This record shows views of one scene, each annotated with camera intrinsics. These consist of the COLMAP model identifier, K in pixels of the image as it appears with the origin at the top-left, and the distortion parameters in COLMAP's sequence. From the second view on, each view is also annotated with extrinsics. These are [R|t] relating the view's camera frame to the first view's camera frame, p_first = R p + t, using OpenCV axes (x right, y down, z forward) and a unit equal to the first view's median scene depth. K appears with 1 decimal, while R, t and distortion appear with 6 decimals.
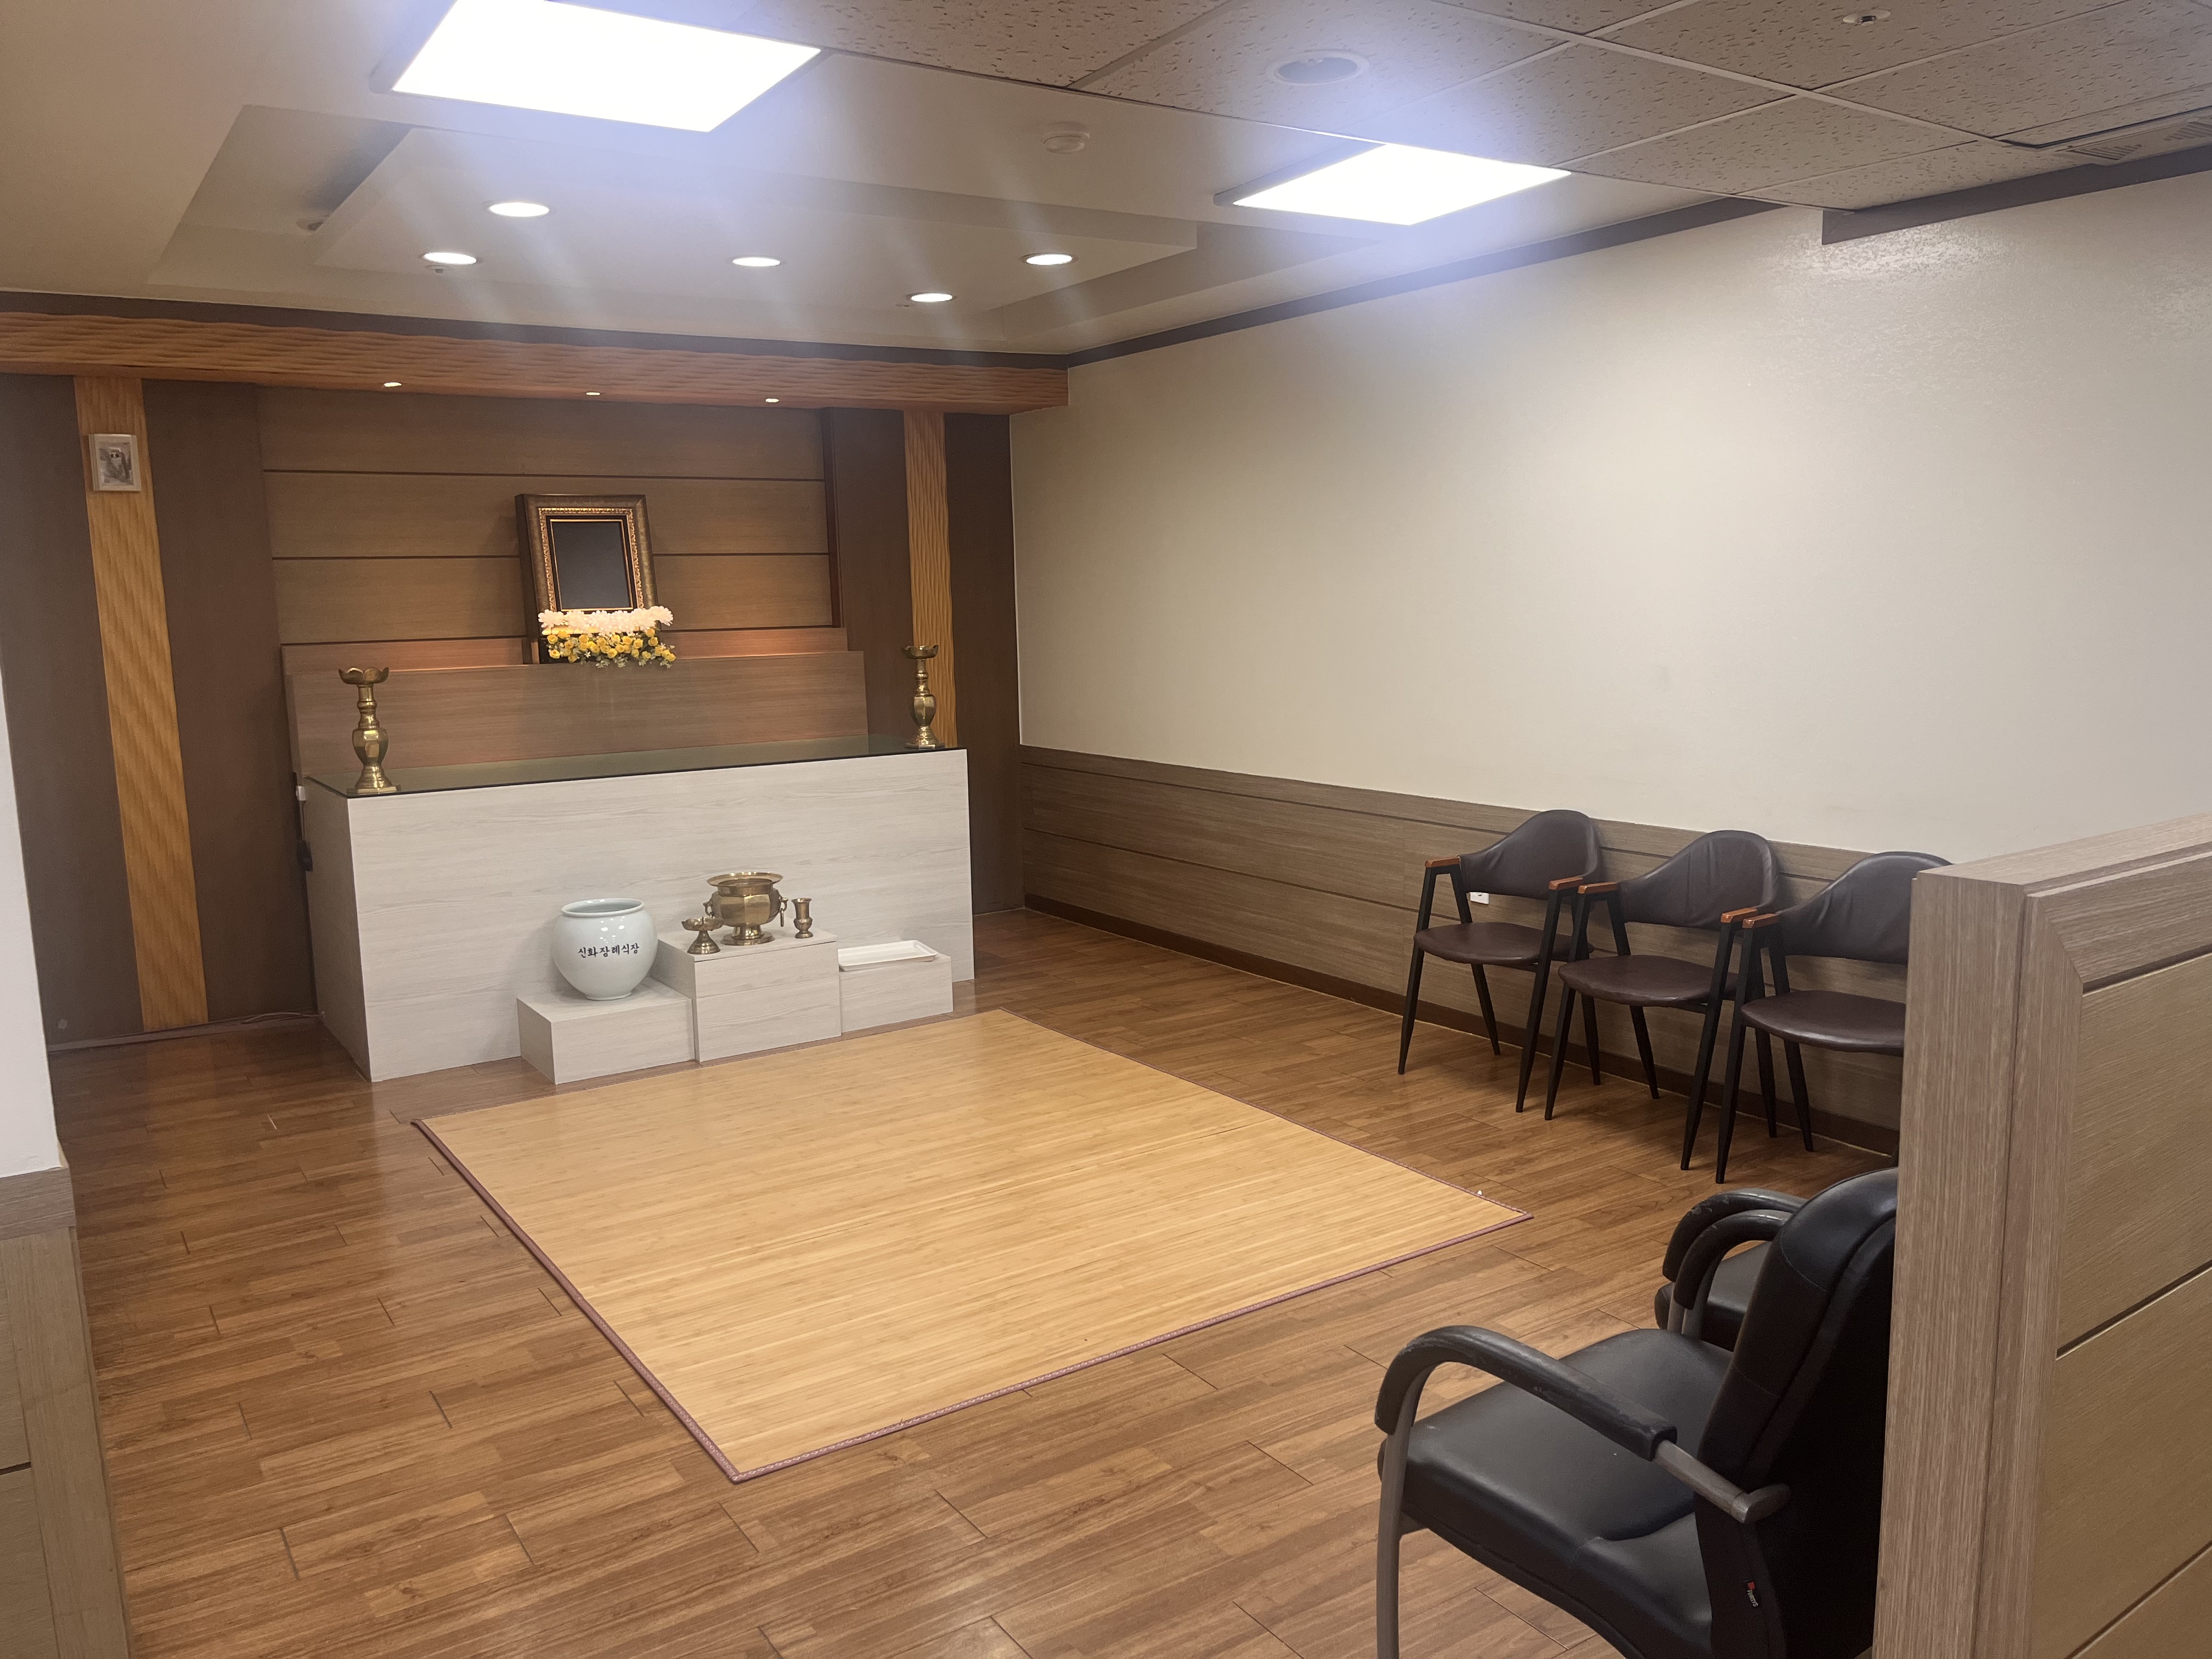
lens RADIAL K [[1719.5, 0, 1106.3], [0, 1719.5, 841.0], [0, 0, 1]] dist [-0.022929, -0.002332]
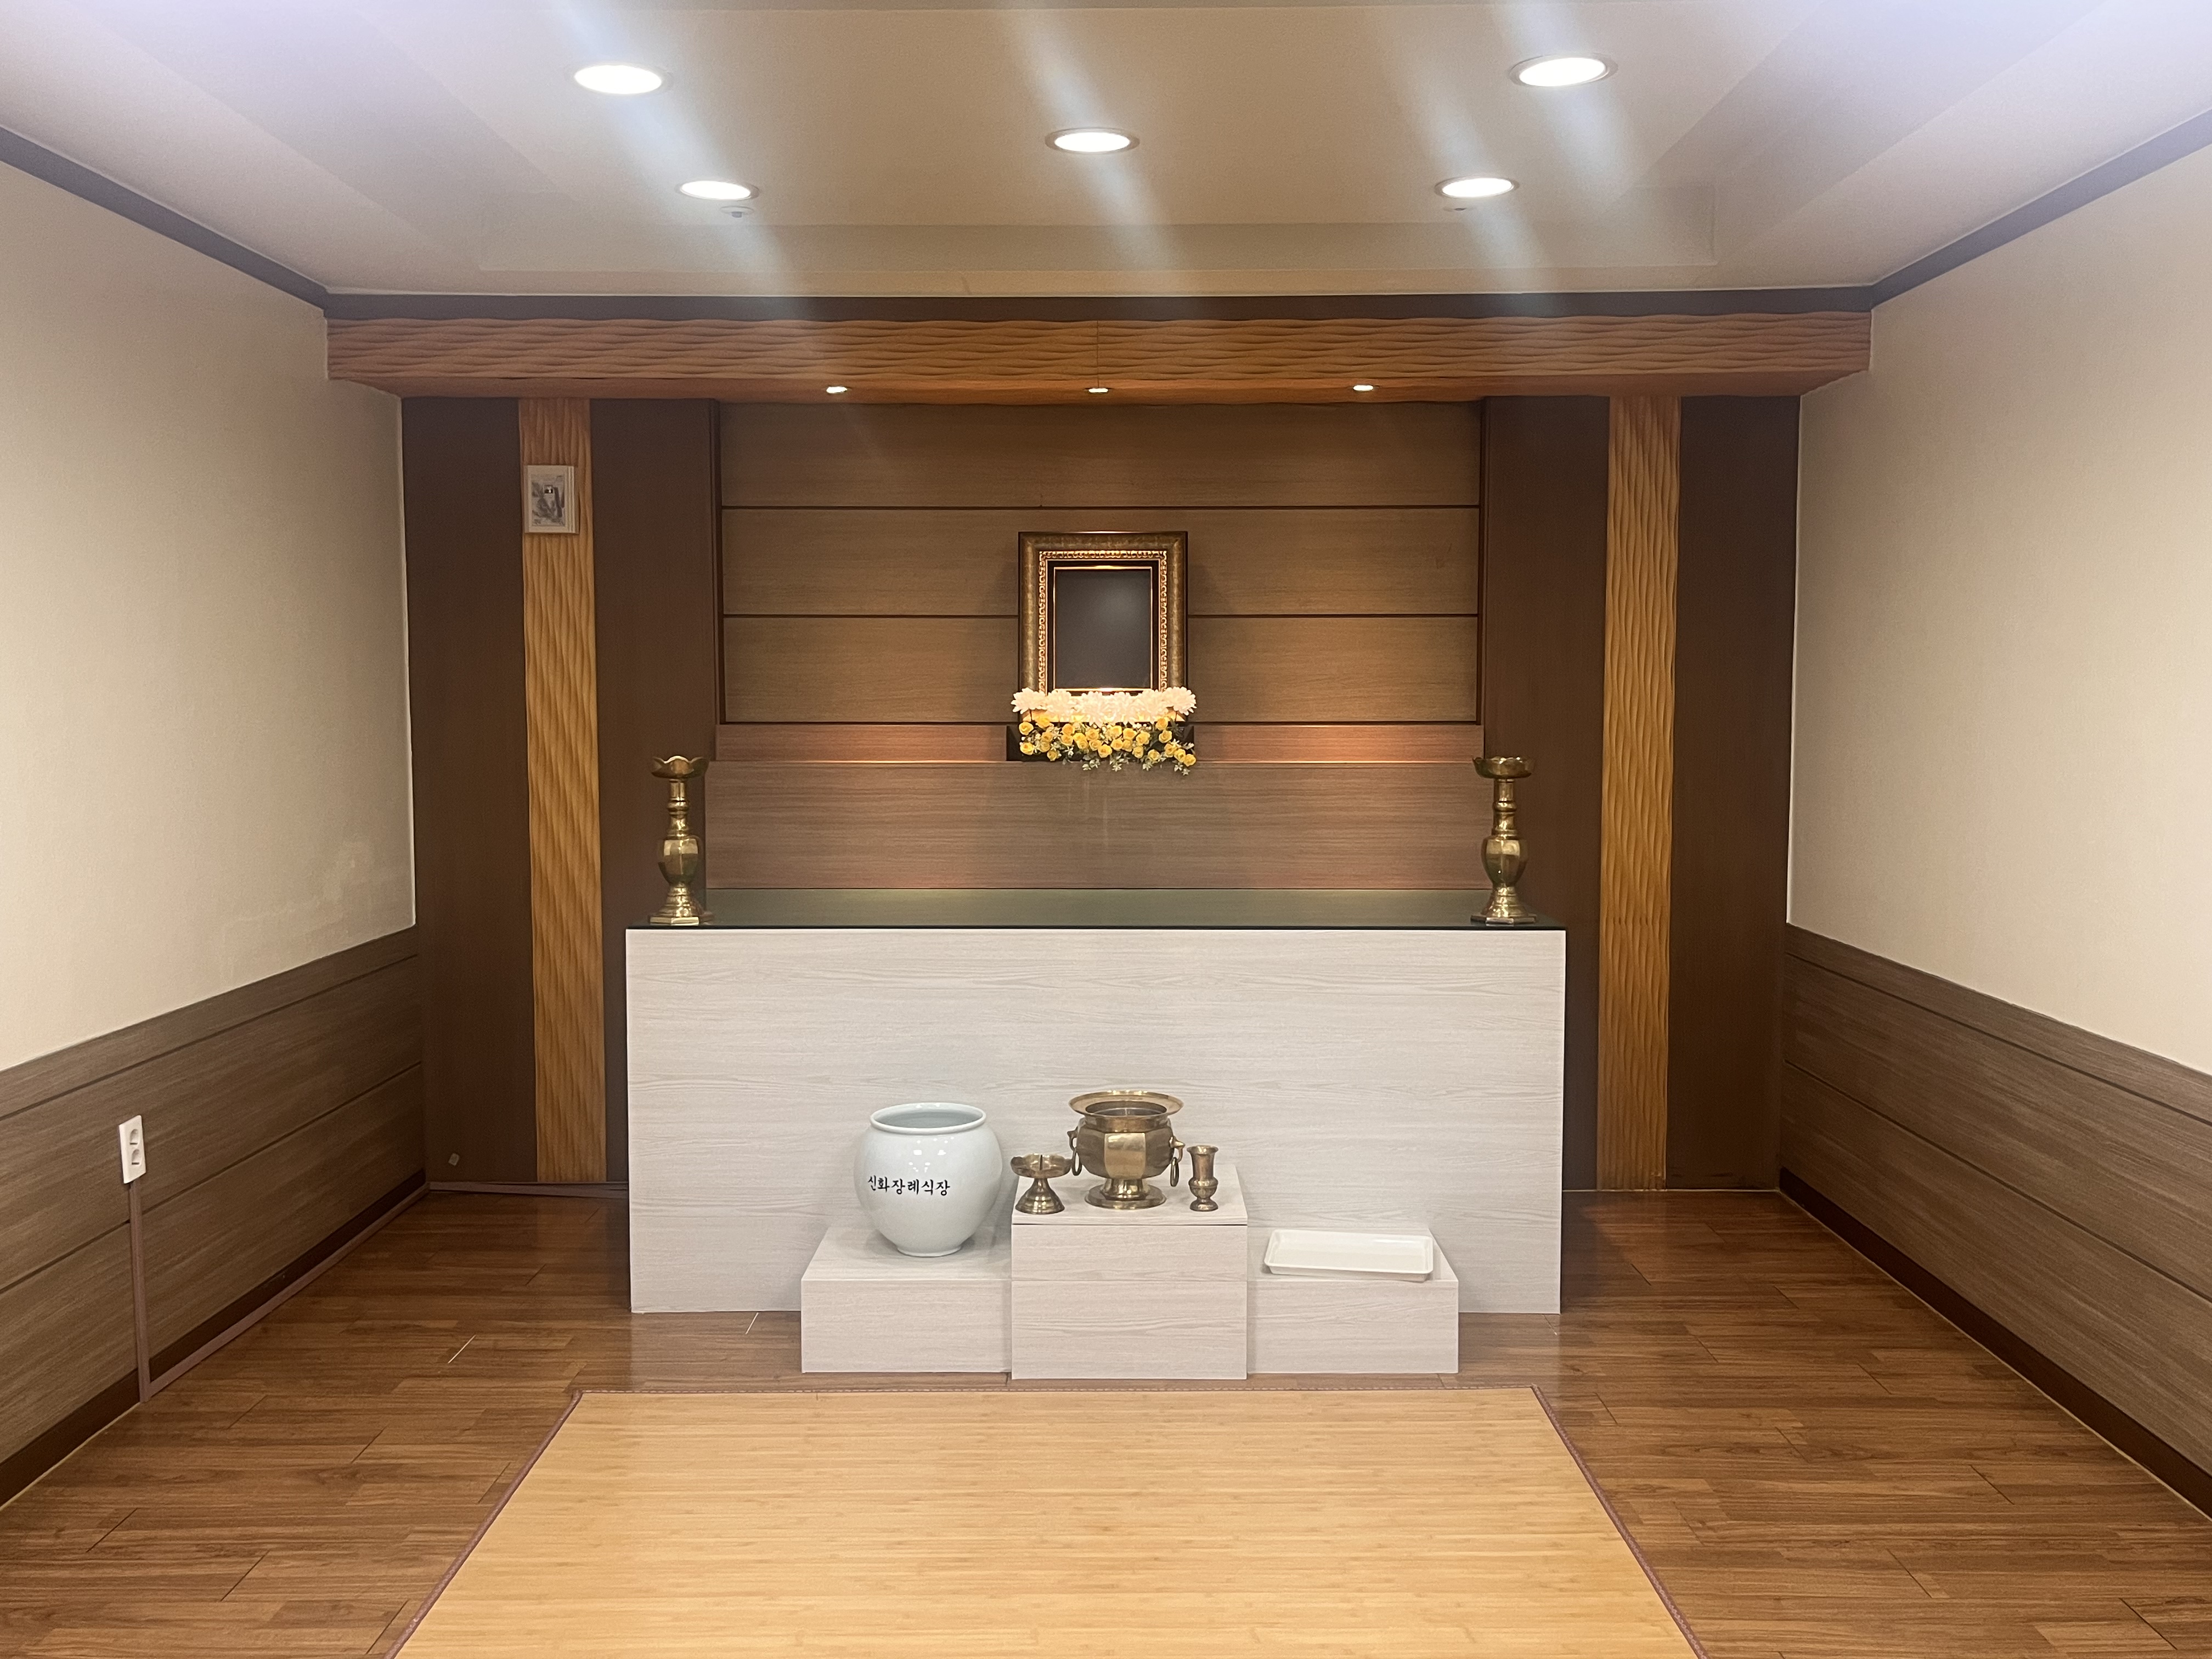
lens RADIAL K [[1937.8, 0, 1102.1], [0, 1937.8, 806.0], [0, 0, 1]] dist [0.051771, -0.052350]
pose [[0.819209, 0.055303, -0.570822, 0.188949], [-0.100493, 0.993782, -0.047941, -0.052186], [0.564621, 0.096637, 0.819673, 0.371757]]
